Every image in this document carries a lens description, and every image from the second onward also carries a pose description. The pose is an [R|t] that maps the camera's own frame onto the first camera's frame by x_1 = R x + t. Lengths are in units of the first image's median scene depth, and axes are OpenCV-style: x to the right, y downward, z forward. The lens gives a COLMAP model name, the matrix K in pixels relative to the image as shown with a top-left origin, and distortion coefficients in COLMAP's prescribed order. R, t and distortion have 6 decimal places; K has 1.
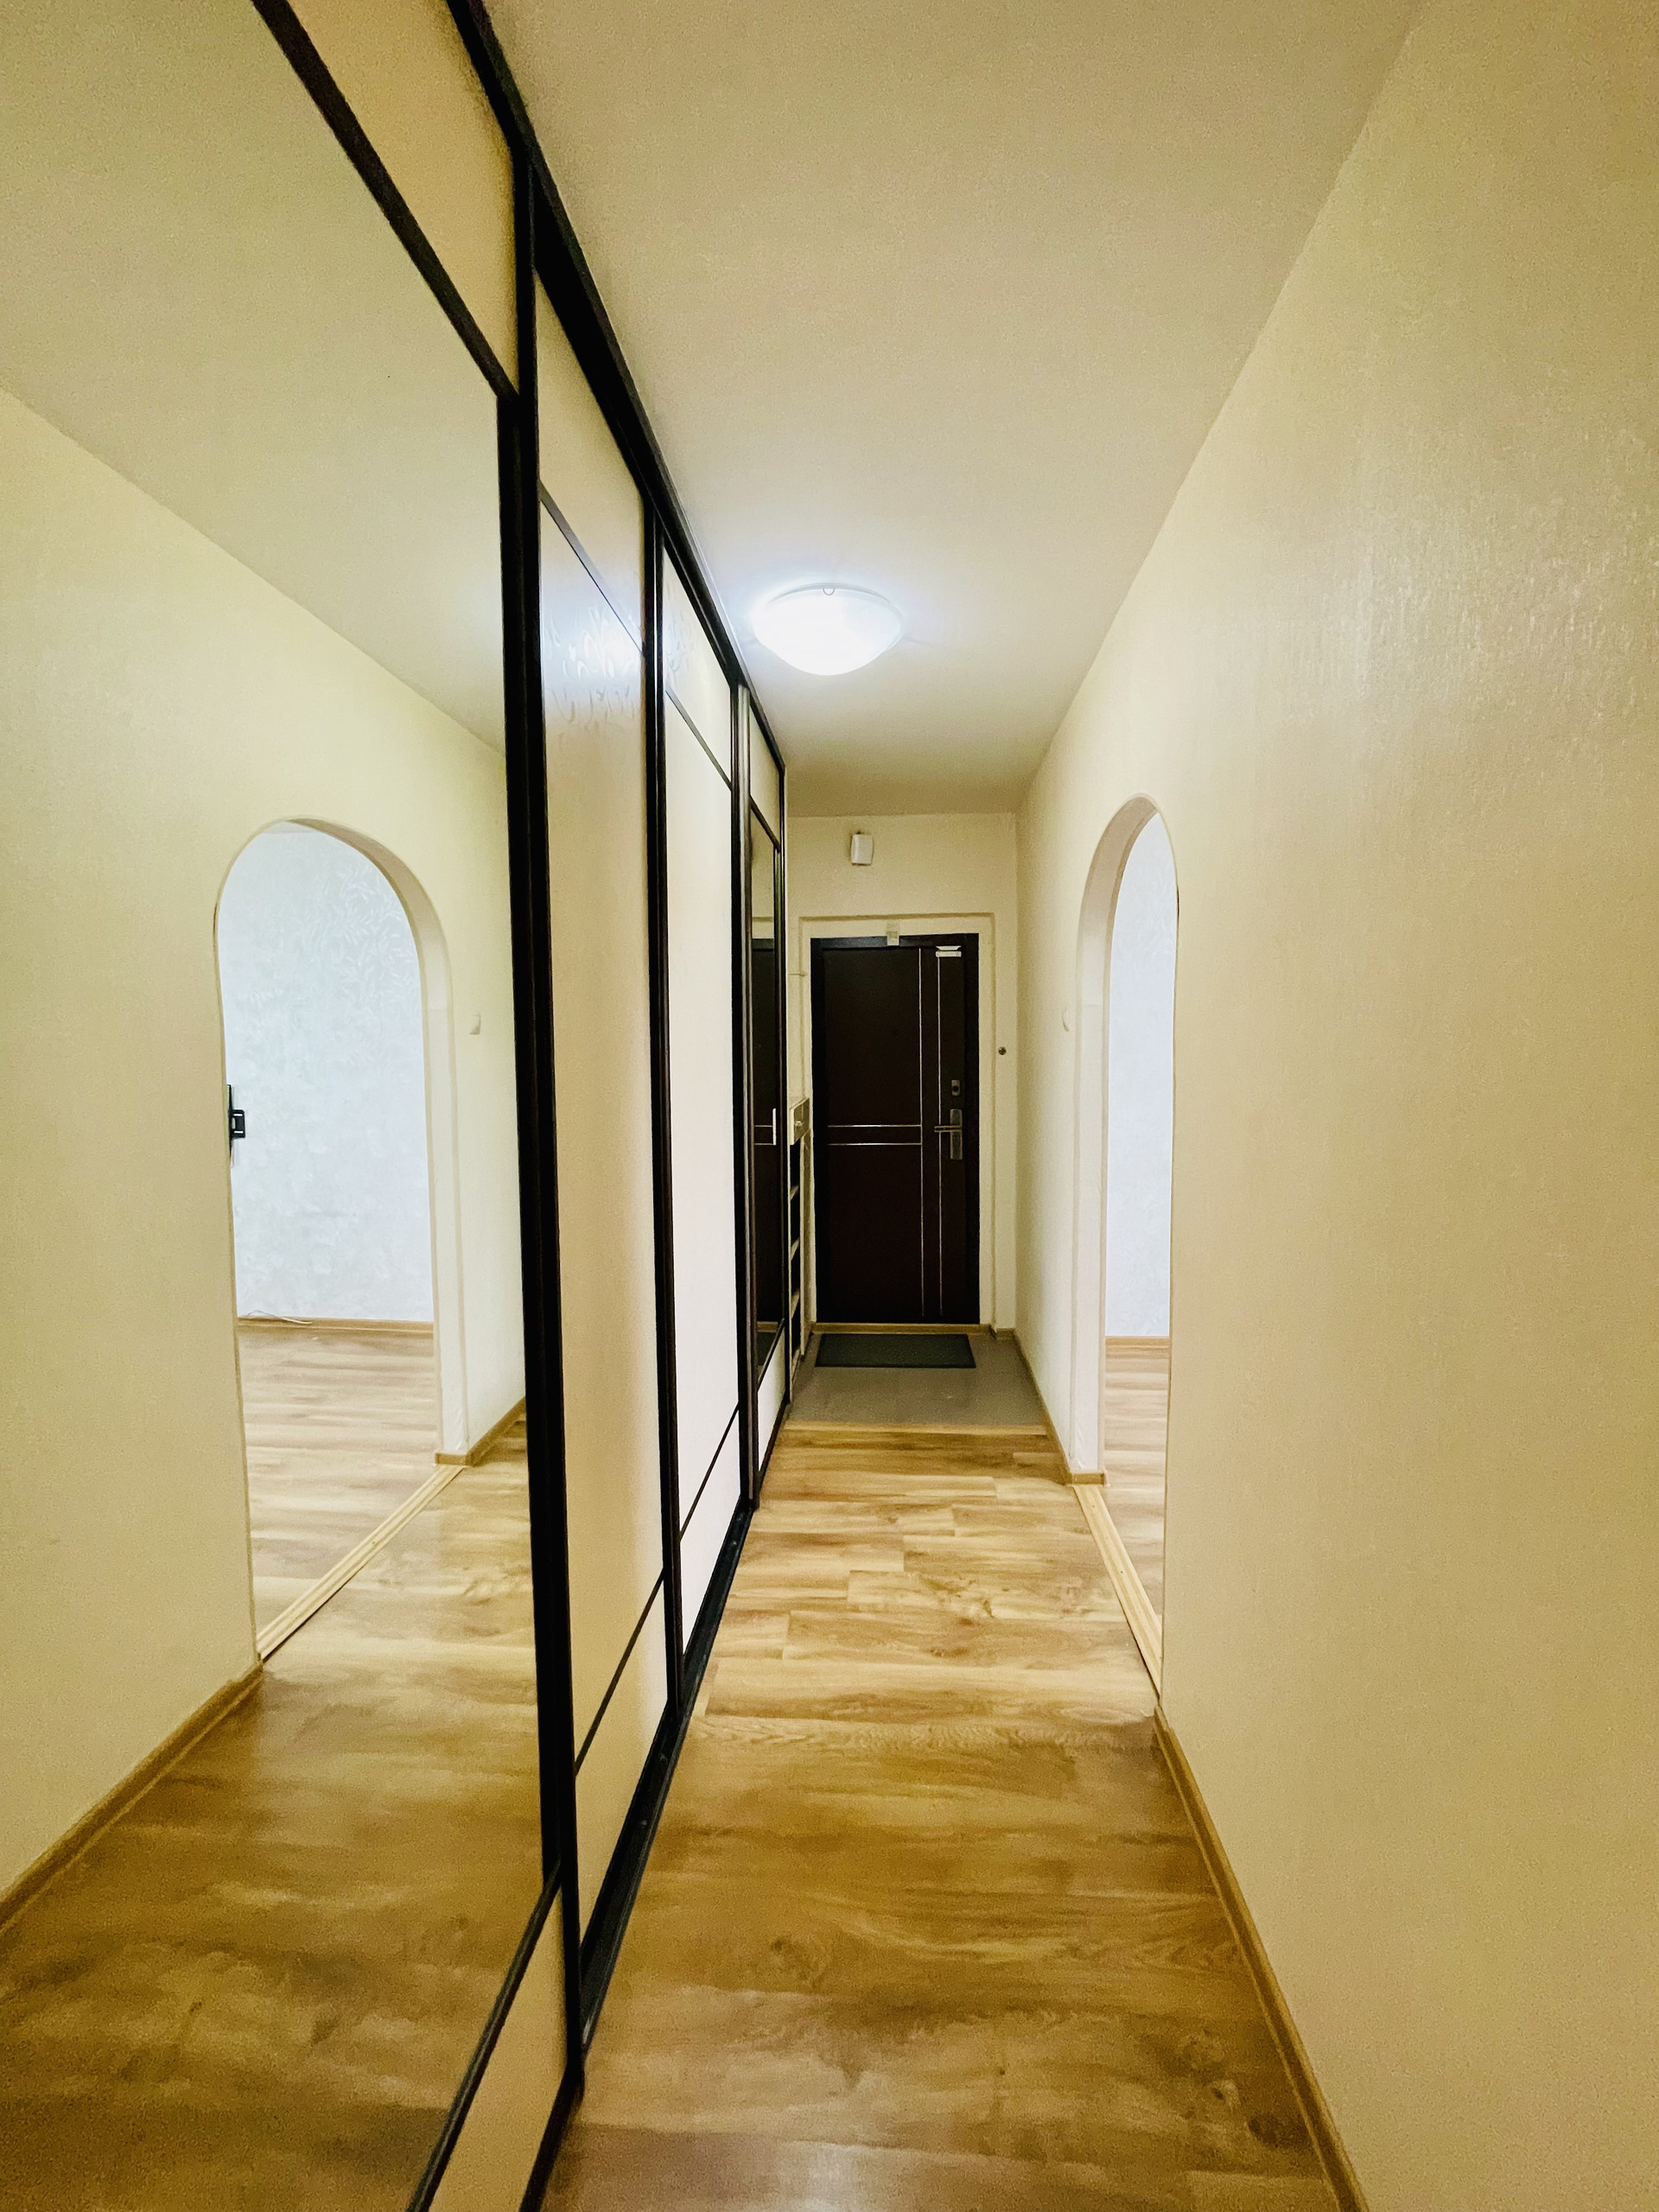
lens RADIAL K [[881.6, 0, 829.6], [0, 881.6, 1107.1], [0, 0, 1]] dist [-0.004638, -0.000464]
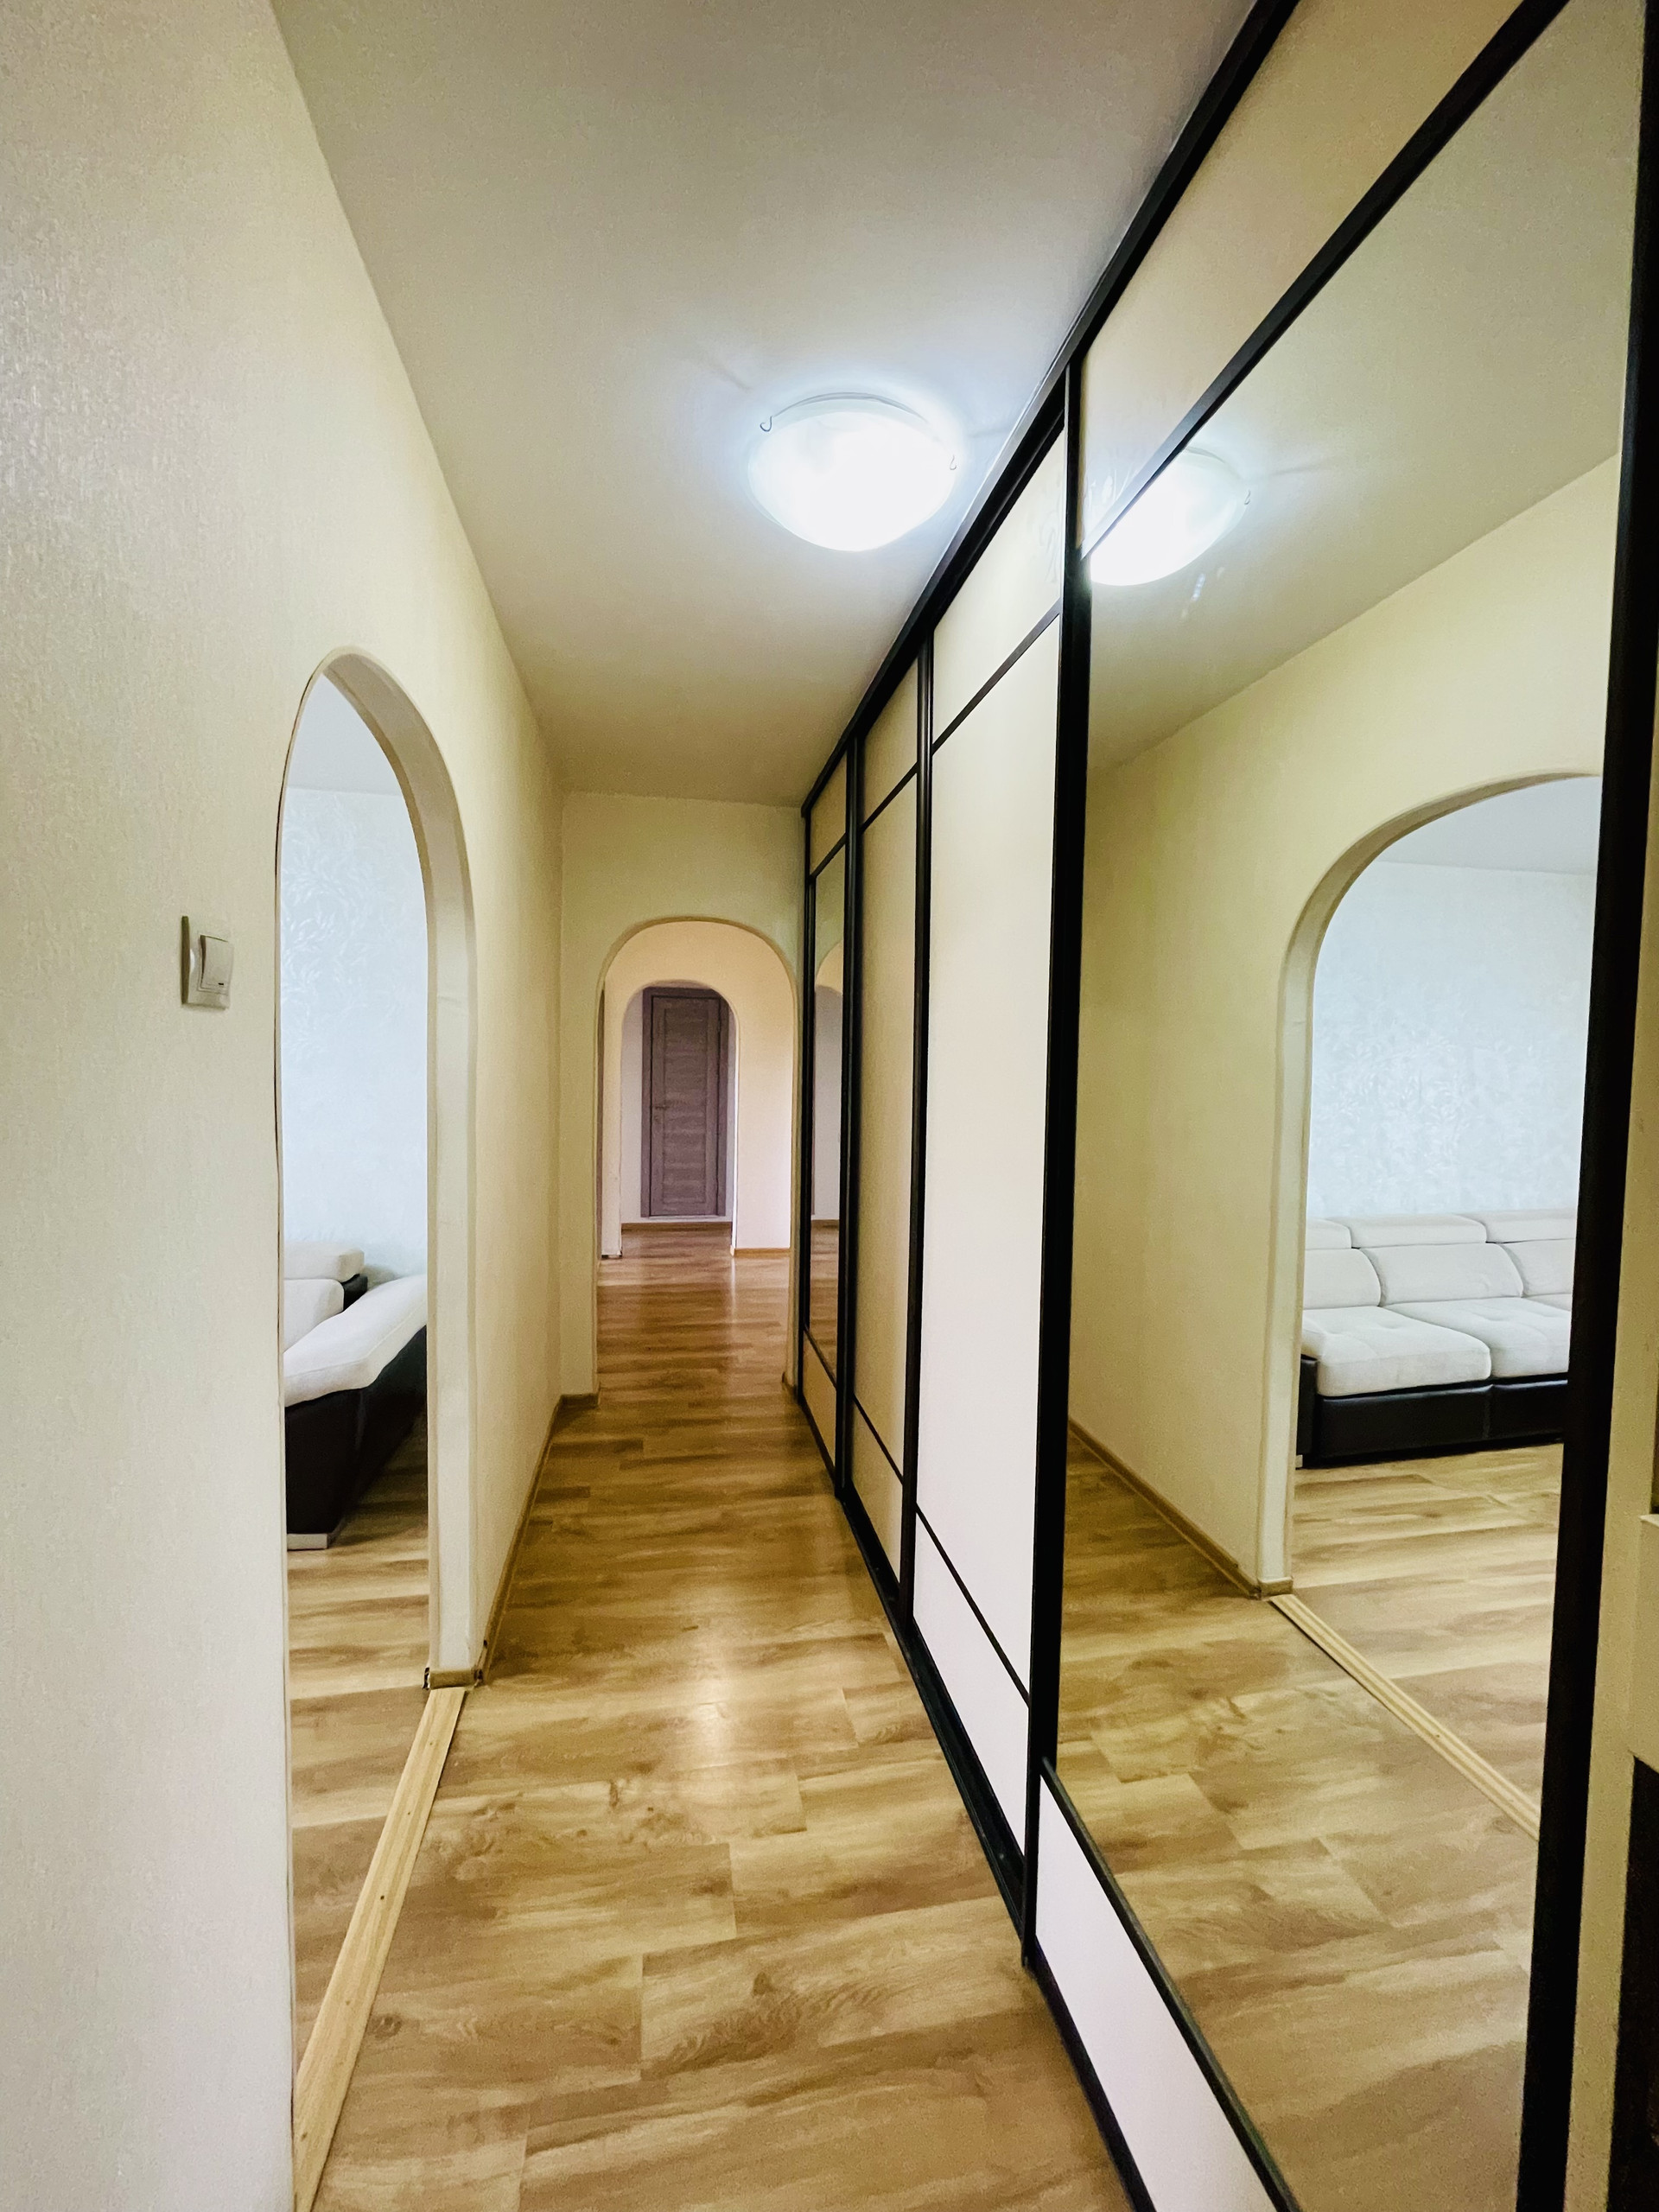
lens RADIAL K [[881.6, 0, 825.3], [0, 881.6, 1103.1], [0, 0, 1]] dist [-0.004638, -0.000464]
pose [[-0.966162, 0.000121, -0.257935, 0.184105], [-0.029901, 0.993205, 0.112468, -0.111016], [0.256196, 0.116375, -0.959594, 1.580372]]
